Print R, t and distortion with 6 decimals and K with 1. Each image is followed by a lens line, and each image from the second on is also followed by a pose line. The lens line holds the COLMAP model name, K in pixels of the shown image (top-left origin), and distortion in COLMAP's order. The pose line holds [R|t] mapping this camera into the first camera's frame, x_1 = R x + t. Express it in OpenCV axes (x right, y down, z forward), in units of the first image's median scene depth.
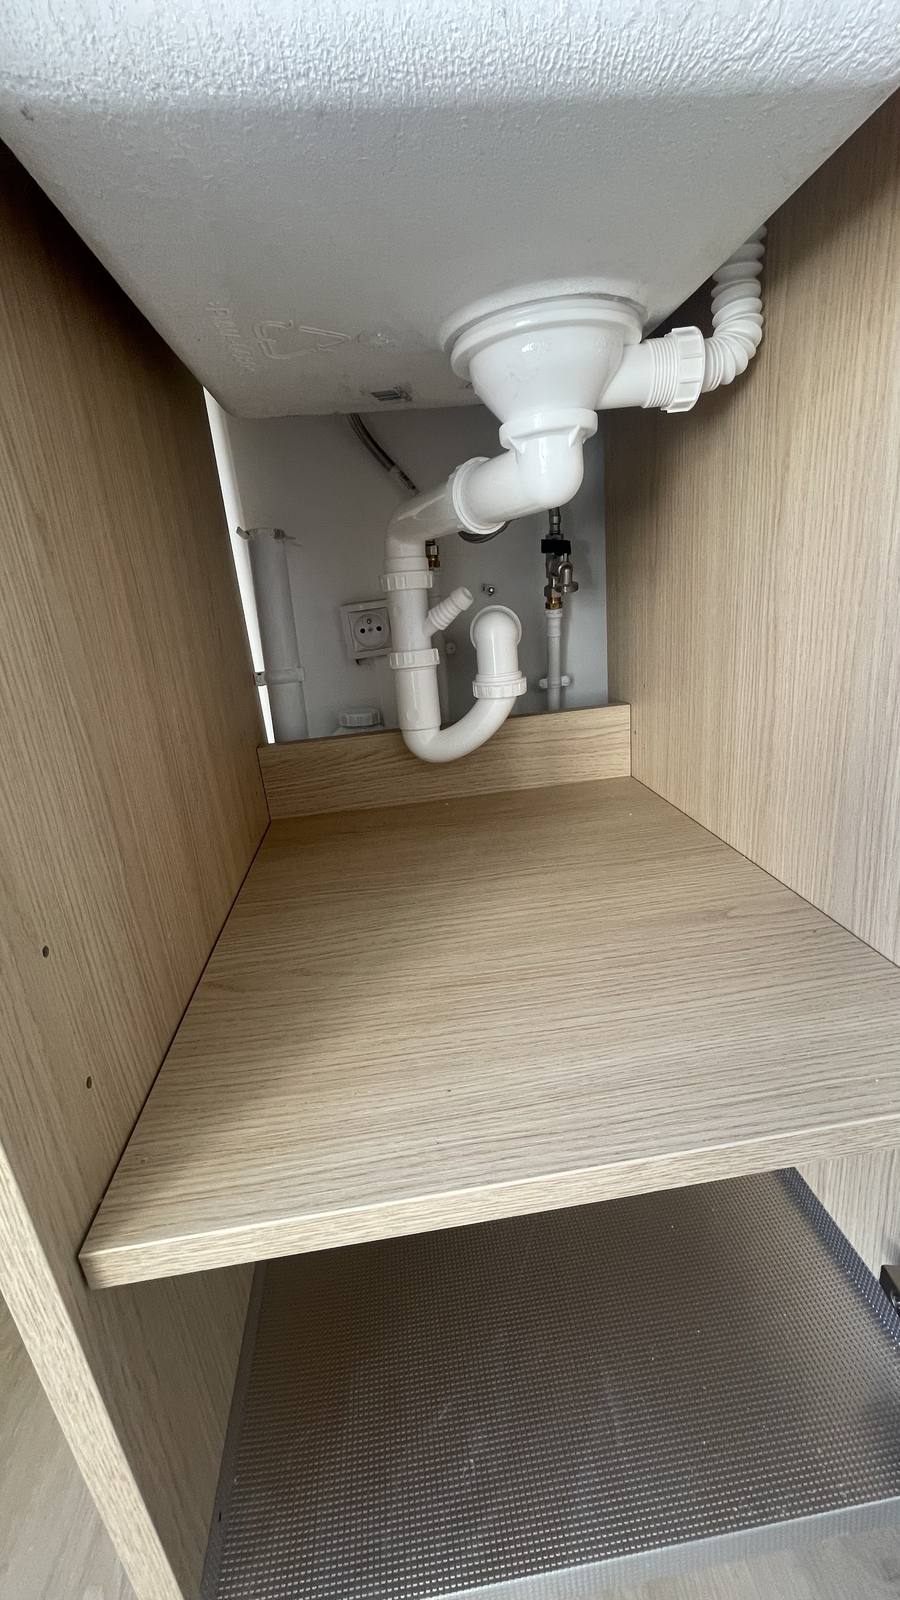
lens RADIAL K [[642.7, 0, 448.9], [0, 642.7, 796.4], [0, 0, 1]] dist [-0.000363, -0.001285]
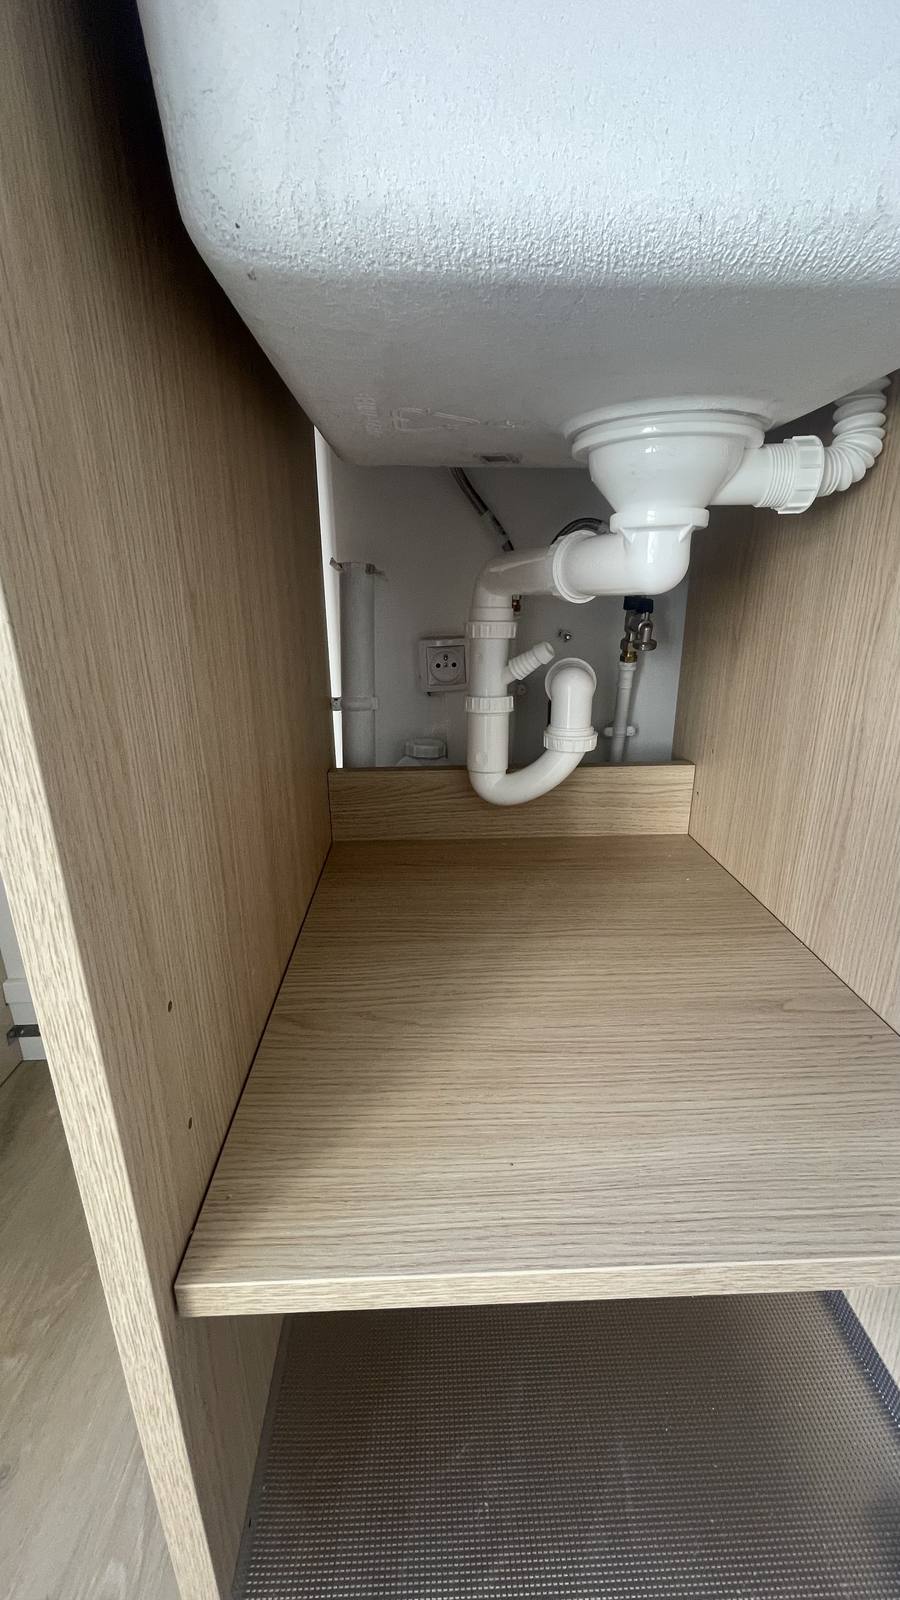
lens RADIAL K [[642.7, 0, 452.1], [0, 642.7, 800.8], [0, 0, 1]] dist [-0.000363, -0.001285]
pose [[0.993546, 0.103779, -0.045780, -0.092010], [-0.103585, 0.994599, 0.006595, -0.112005], [0.046217, -0.001810, 0.998930, -0.050610]]
